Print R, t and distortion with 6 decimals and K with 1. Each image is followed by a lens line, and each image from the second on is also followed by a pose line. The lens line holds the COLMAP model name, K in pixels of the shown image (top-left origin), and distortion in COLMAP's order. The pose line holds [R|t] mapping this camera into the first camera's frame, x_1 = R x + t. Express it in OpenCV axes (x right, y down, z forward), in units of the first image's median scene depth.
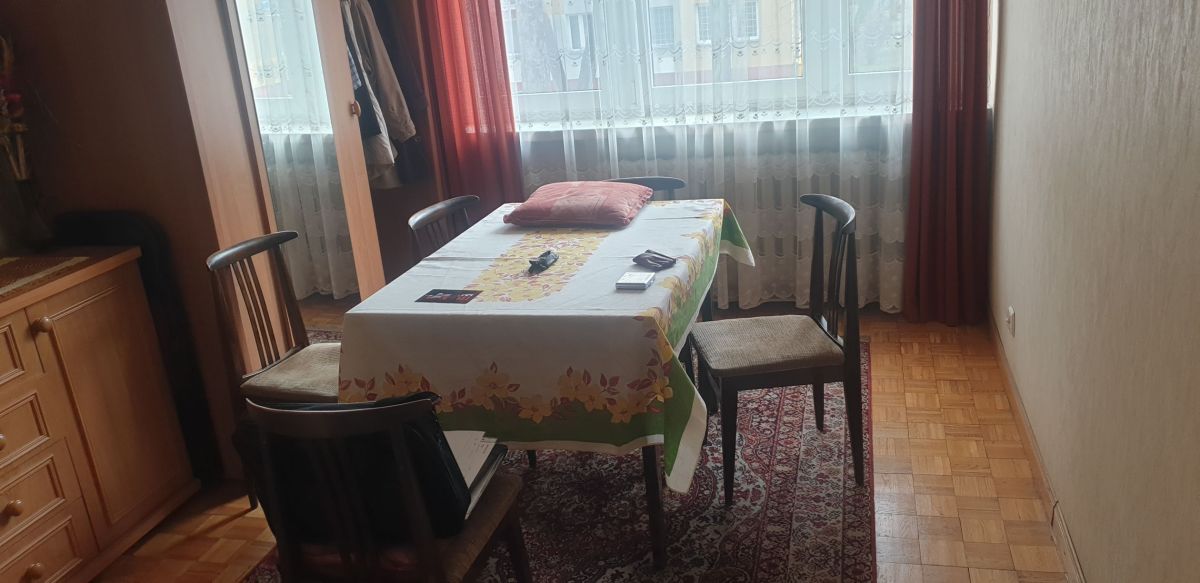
lens RADIAL K [[930.8, 0, 618.9], [0, 930.8, 277.6], [0, 0, 1]] dist [0.099704, -0.232254]
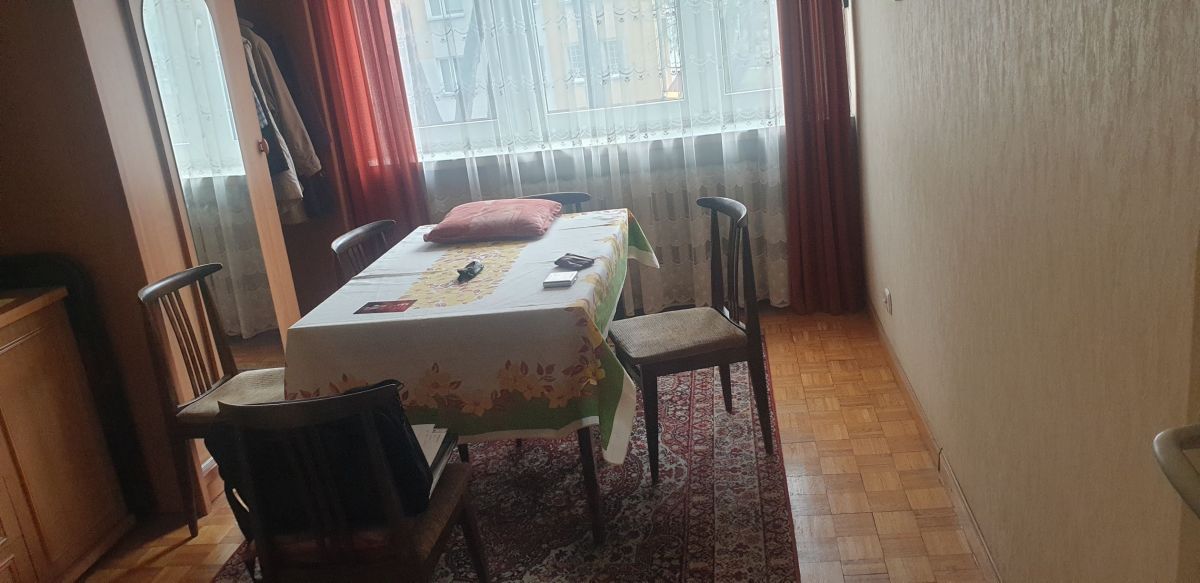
lens RADIAL K [[934.4, 0, 617.3], [0, 934.4, 266.4], [0, 0, 1]] dist [0.134866, -0.326989]
pose [[0.989798, -0.067778, 0.125322, -0.043533], [0.074353, 0.996049, -0.048556, 0.038481], [-0.121536, 0.057378, 0.990927, -0.086251]]
